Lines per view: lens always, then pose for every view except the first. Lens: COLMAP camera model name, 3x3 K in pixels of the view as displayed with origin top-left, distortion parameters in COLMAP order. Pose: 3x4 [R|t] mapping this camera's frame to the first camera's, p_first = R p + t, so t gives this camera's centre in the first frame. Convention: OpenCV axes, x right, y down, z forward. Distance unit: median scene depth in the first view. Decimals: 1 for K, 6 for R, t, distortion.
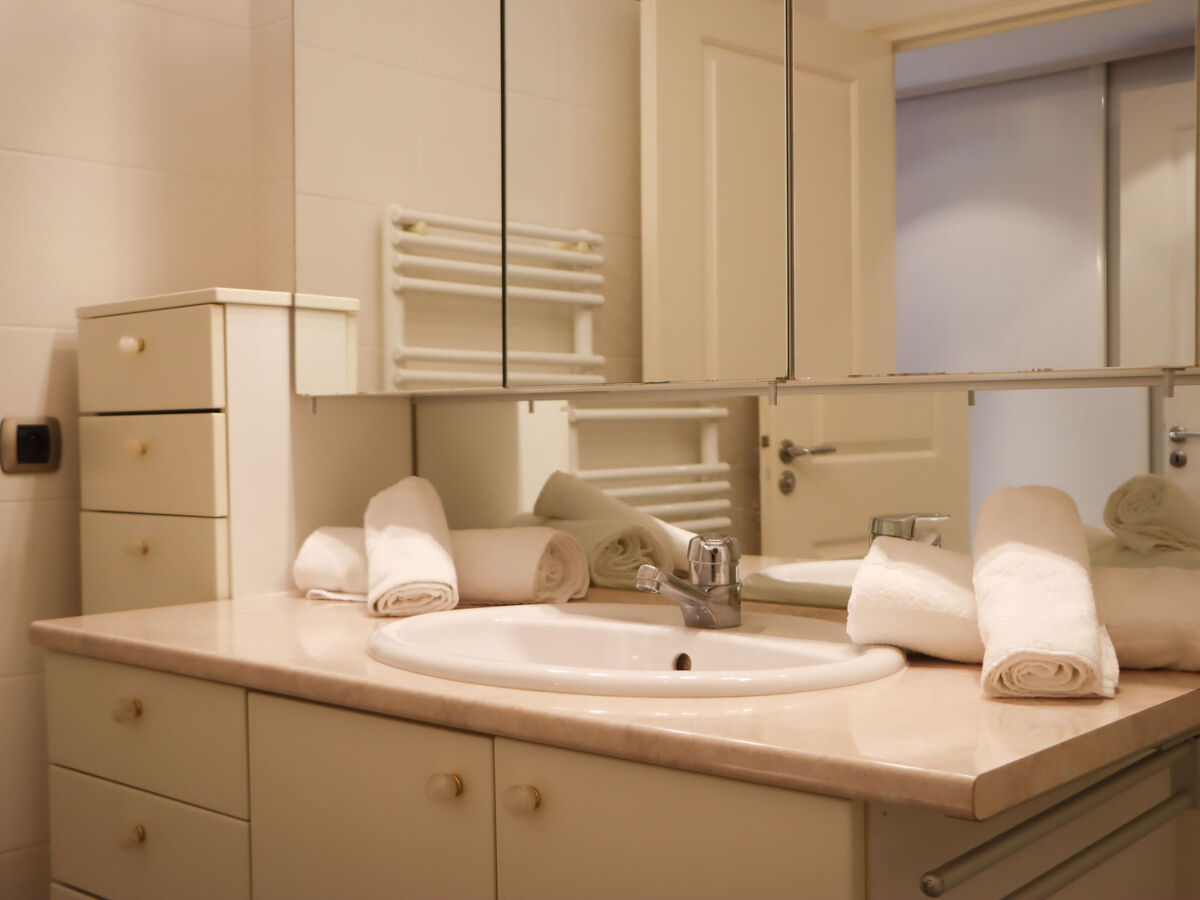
lens RADIAL K [[1497.8, 0, 600.0], [0, 1497.8, 450.0], [0, 0, 1]] dist [-0.109781, 0.365169]
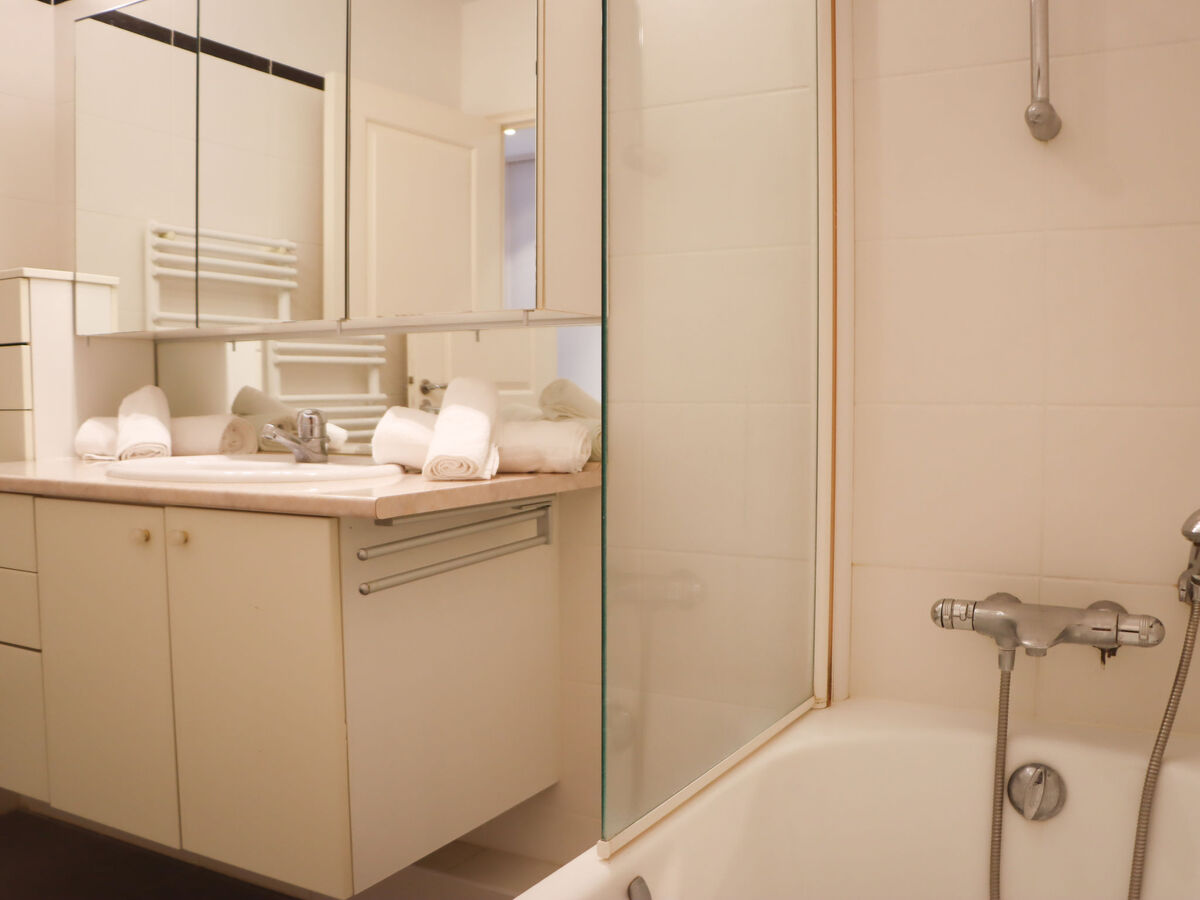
lens RADIAL K [[1106.3, 0, 604.5], [0, 1106.3, 460.4], [0, 0, 1]] dist [-0.177295, 0.146136]
pose [[0.977793, -0.005815, 0.209492, 0.116358], [-0.003026, 0.999119, 0.041856, 0.049781], [-0.209551, -0.041561, 0.976914, -0.262755]]
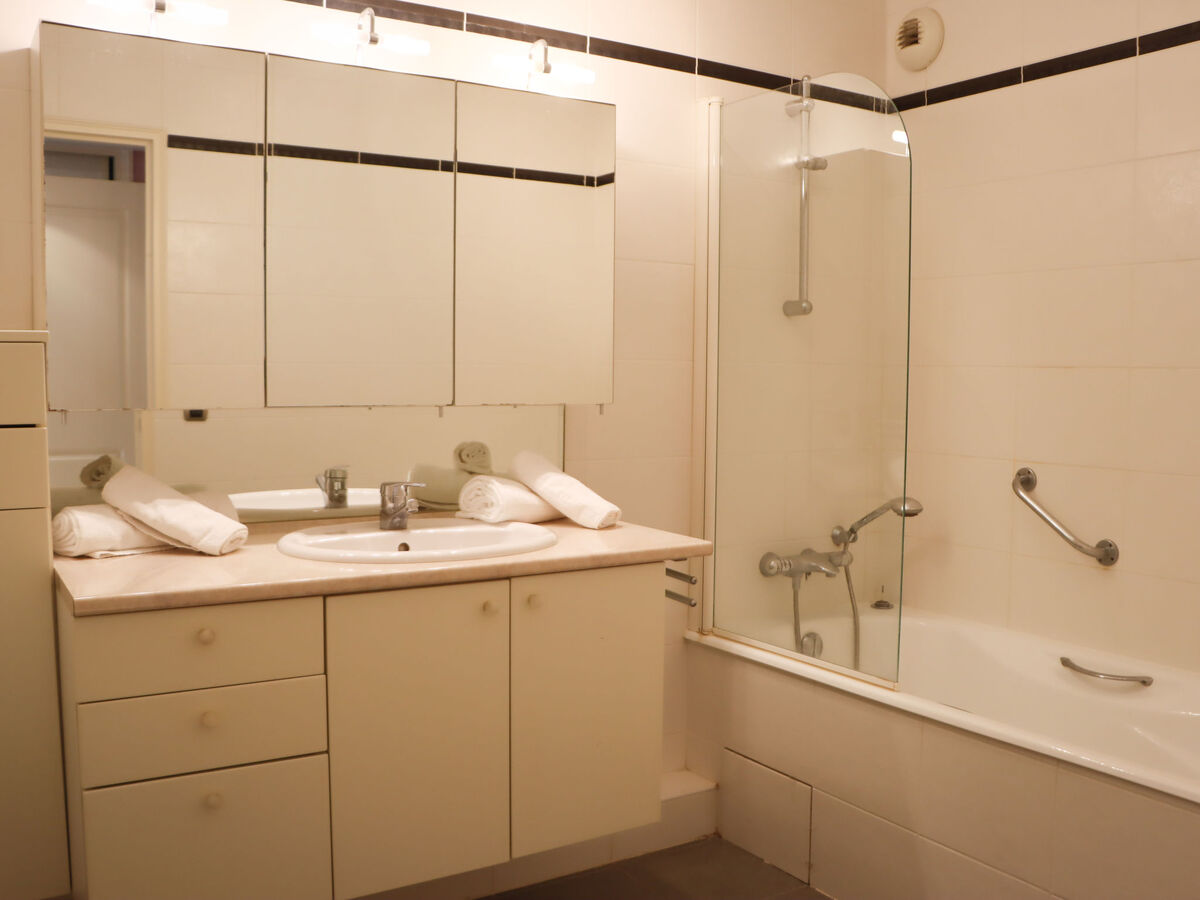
lens RADIAL K [[1106.3, 0, 604.5], [0, 1106.3, 460.4], [0, 0, 1]] dist [-0.177295, 0.146136]
pose [[0.266266, -0.063326, 0.961817, -0.999123], [0.002873, 0.997887, 0.064905, -0.052071], [-0.963895, -0.014519, 0.265885, 0.284527]]
